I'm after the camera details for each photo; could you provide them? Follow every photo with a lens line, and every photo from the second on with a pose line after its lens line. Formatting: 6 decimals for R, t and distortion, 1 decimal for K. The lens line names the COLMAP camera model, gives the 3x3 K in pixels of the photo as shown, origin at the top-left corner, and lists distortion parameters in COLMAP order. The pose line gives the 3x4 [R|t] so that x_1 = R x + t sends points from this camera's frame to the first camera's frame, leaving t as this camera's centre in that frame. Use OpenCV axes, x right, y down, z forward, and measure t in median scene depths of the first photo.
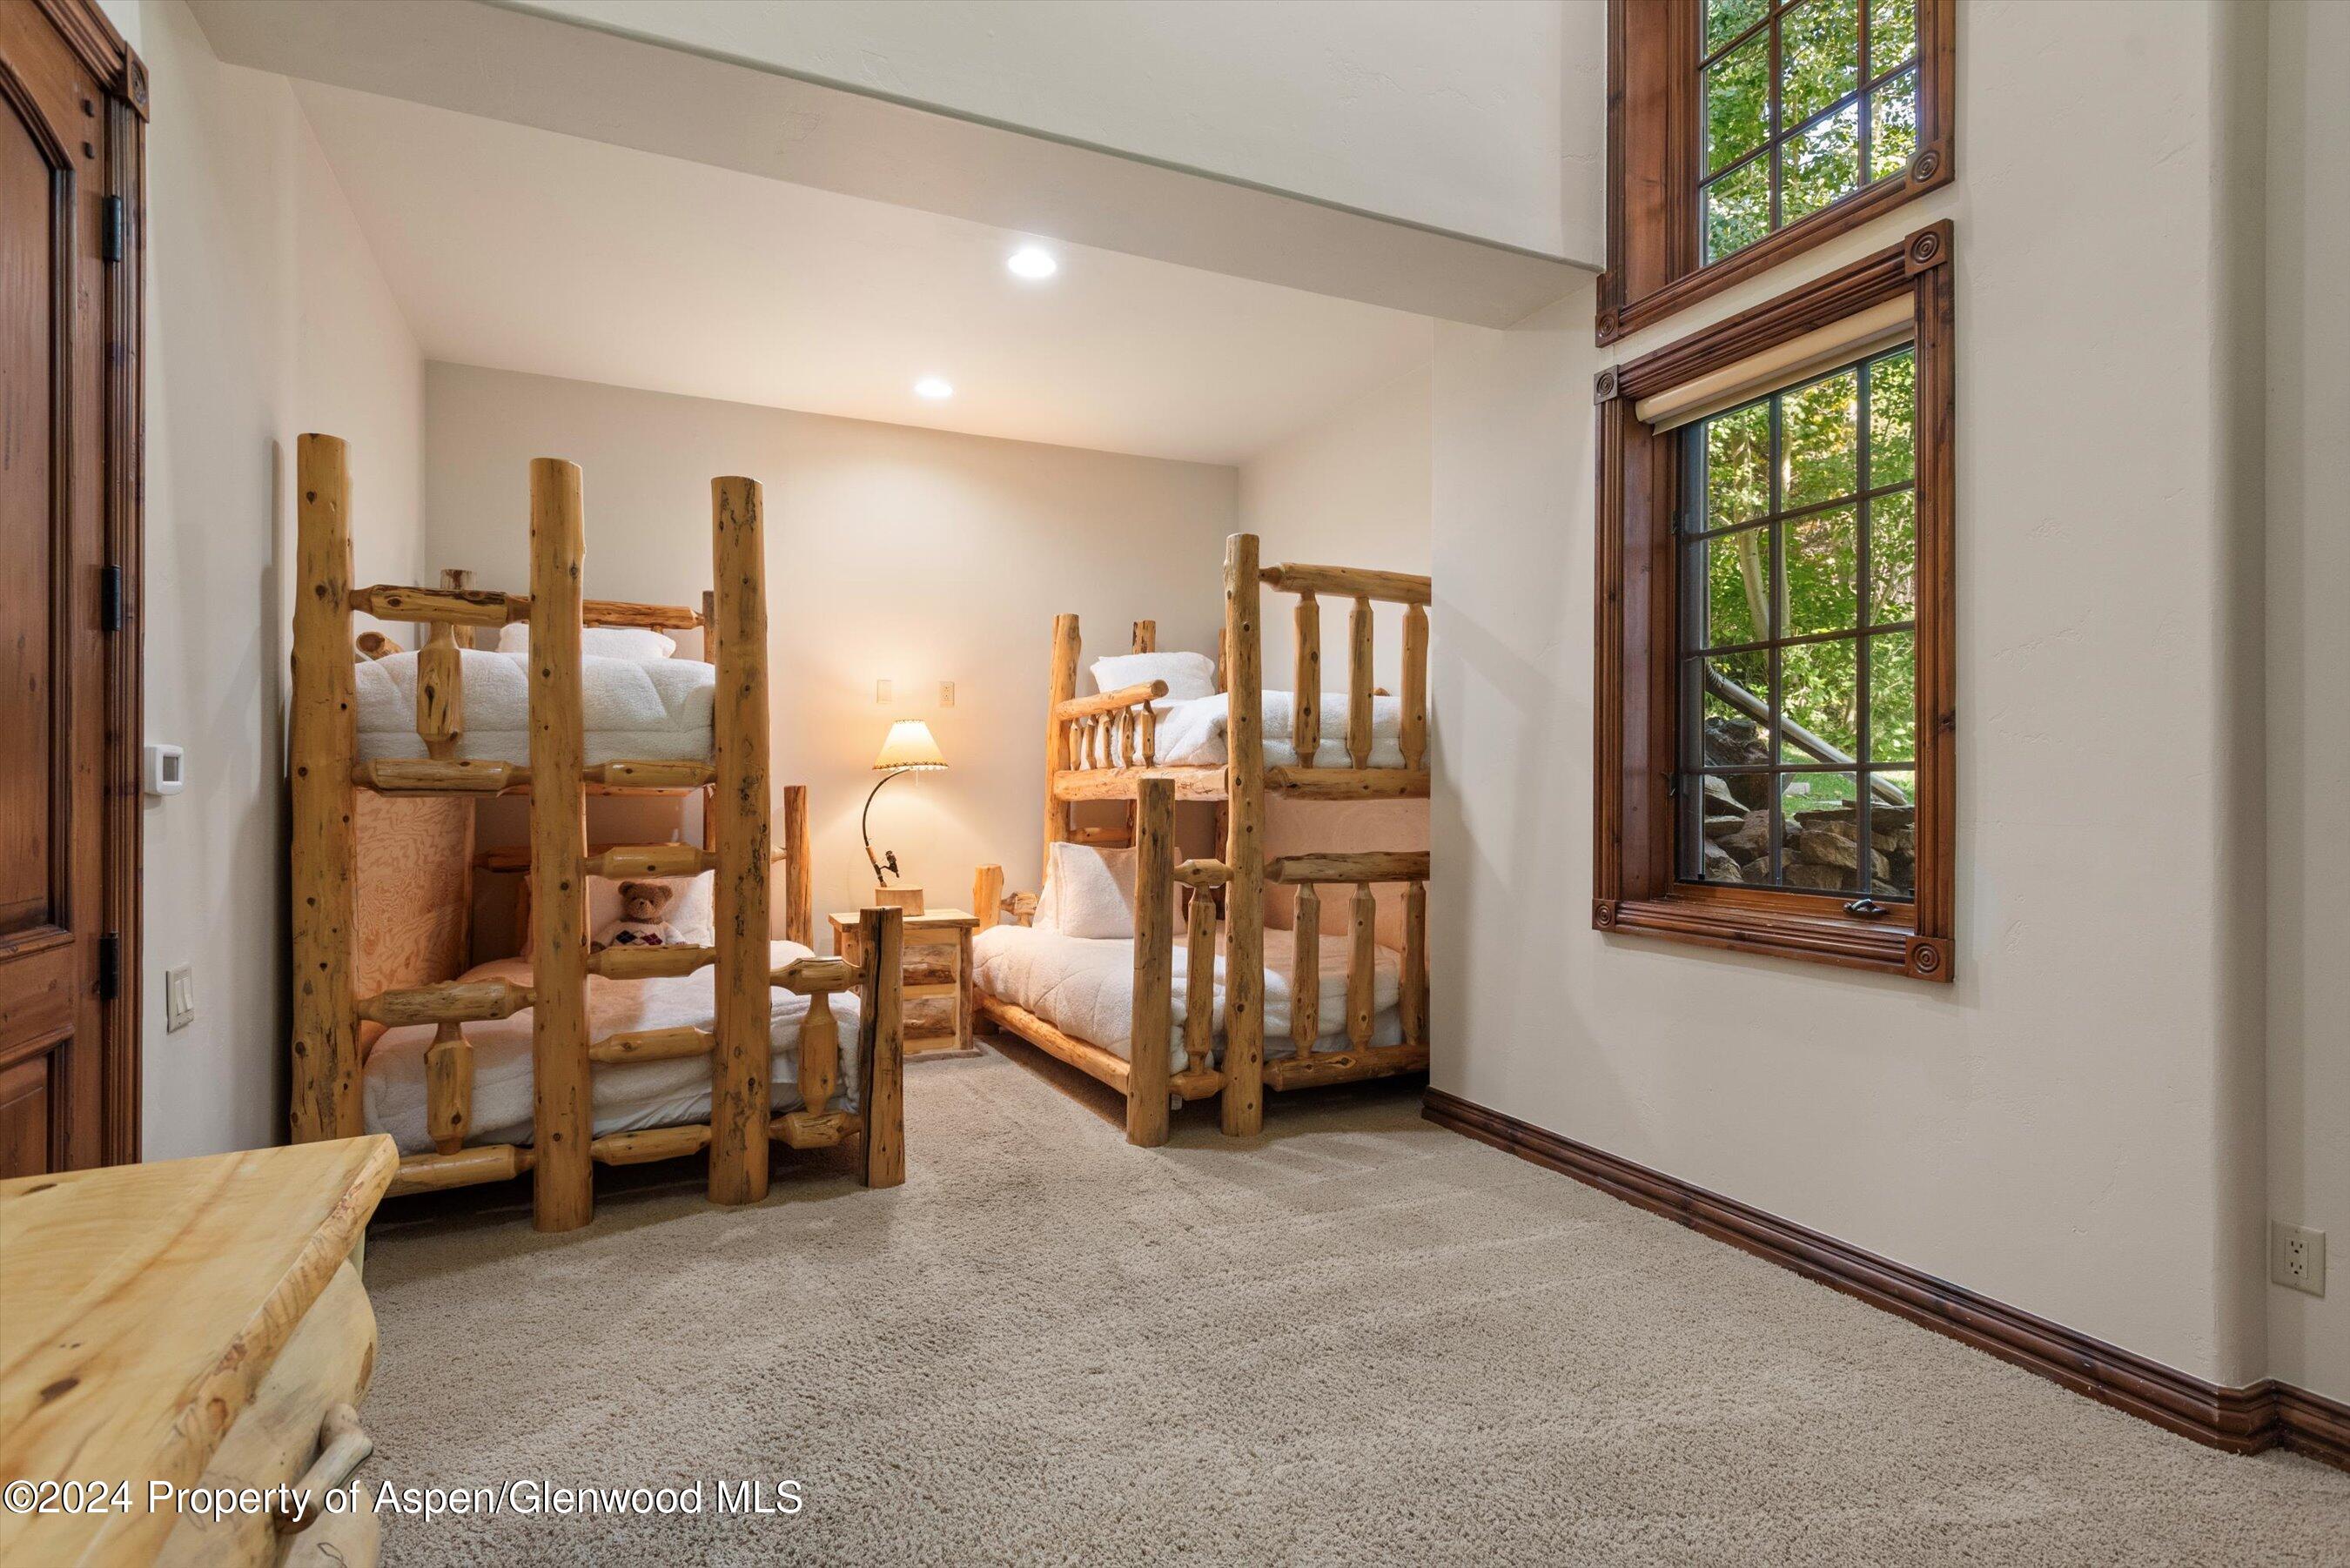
lens RADIAL K [[1197.3, 0, 1180.4], [0, 1197.3, 790.4], [0, 0, 1]] dist [0.001677, 0.000068]
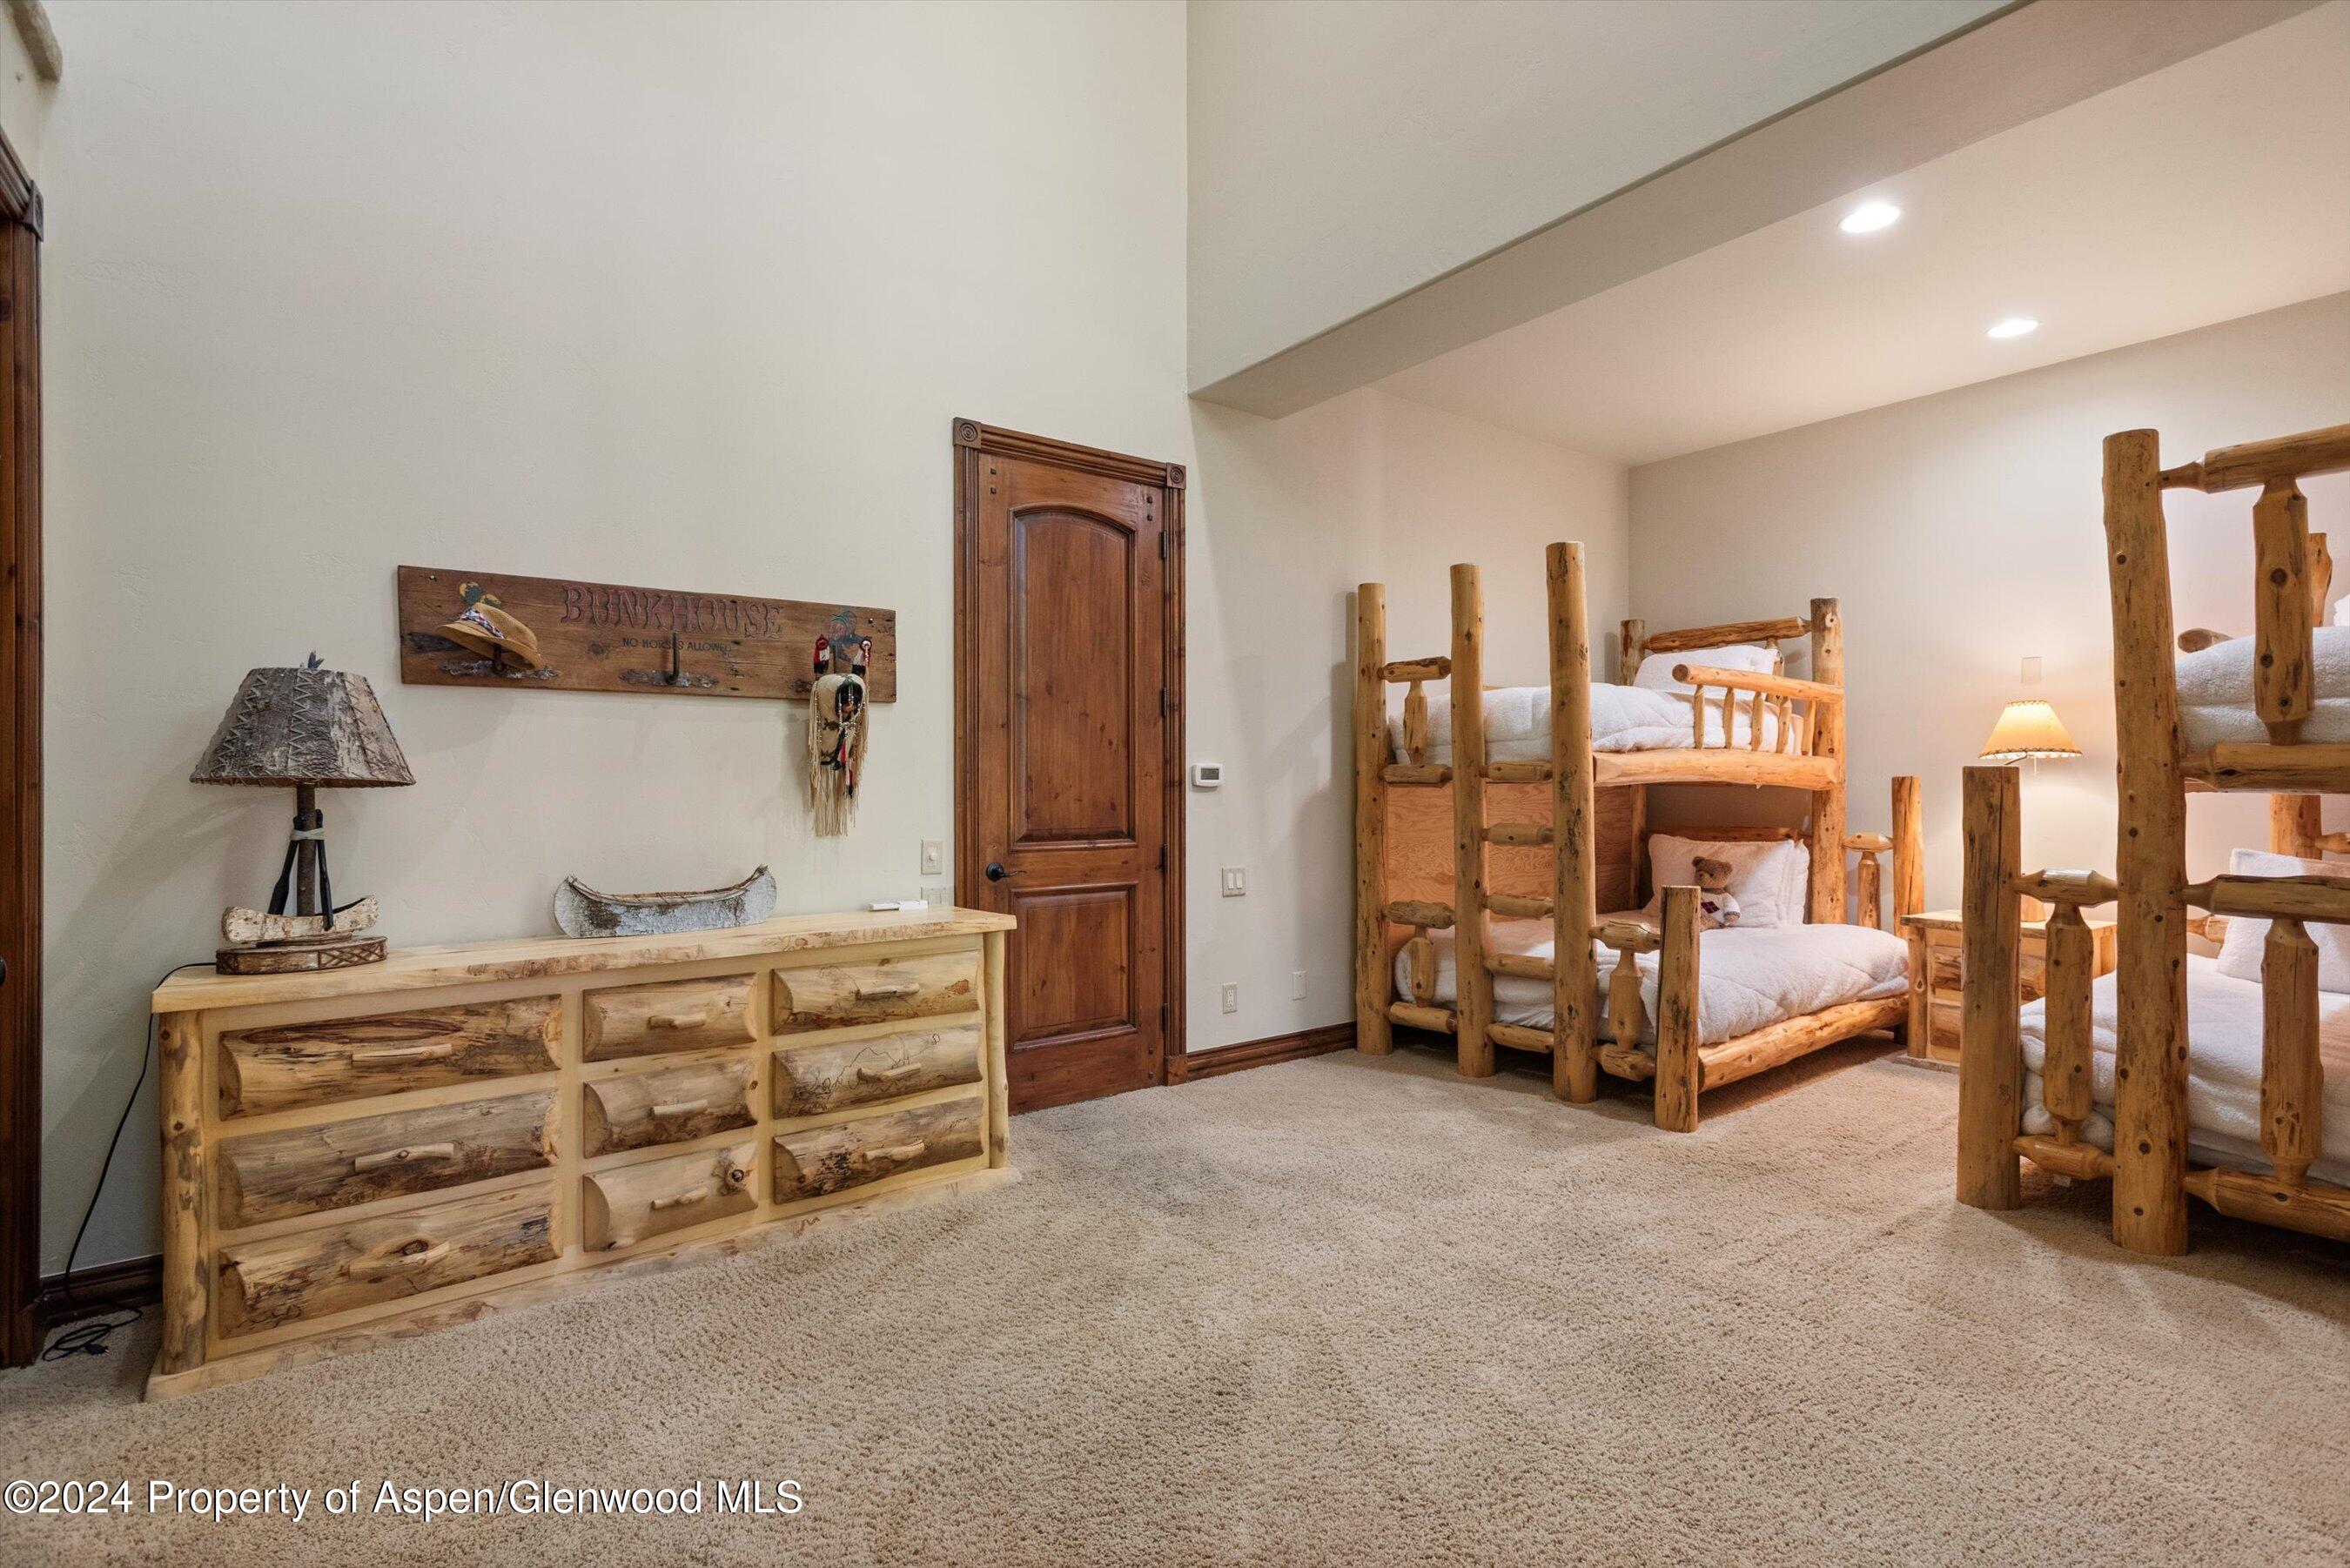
lens RADIAL K [[1082.7, 0, 1177.8], [0, 1082.7, 786.3], [0, 0, 1]] dist [0.014626, -0.001179]
pose [[0.214635, 0.000647, -0.976694, 0.669075], [0.005291, 0.999984, 0.001825, -0.000583], [0.976680, -0.005560, 0.214628, 0.323860]]
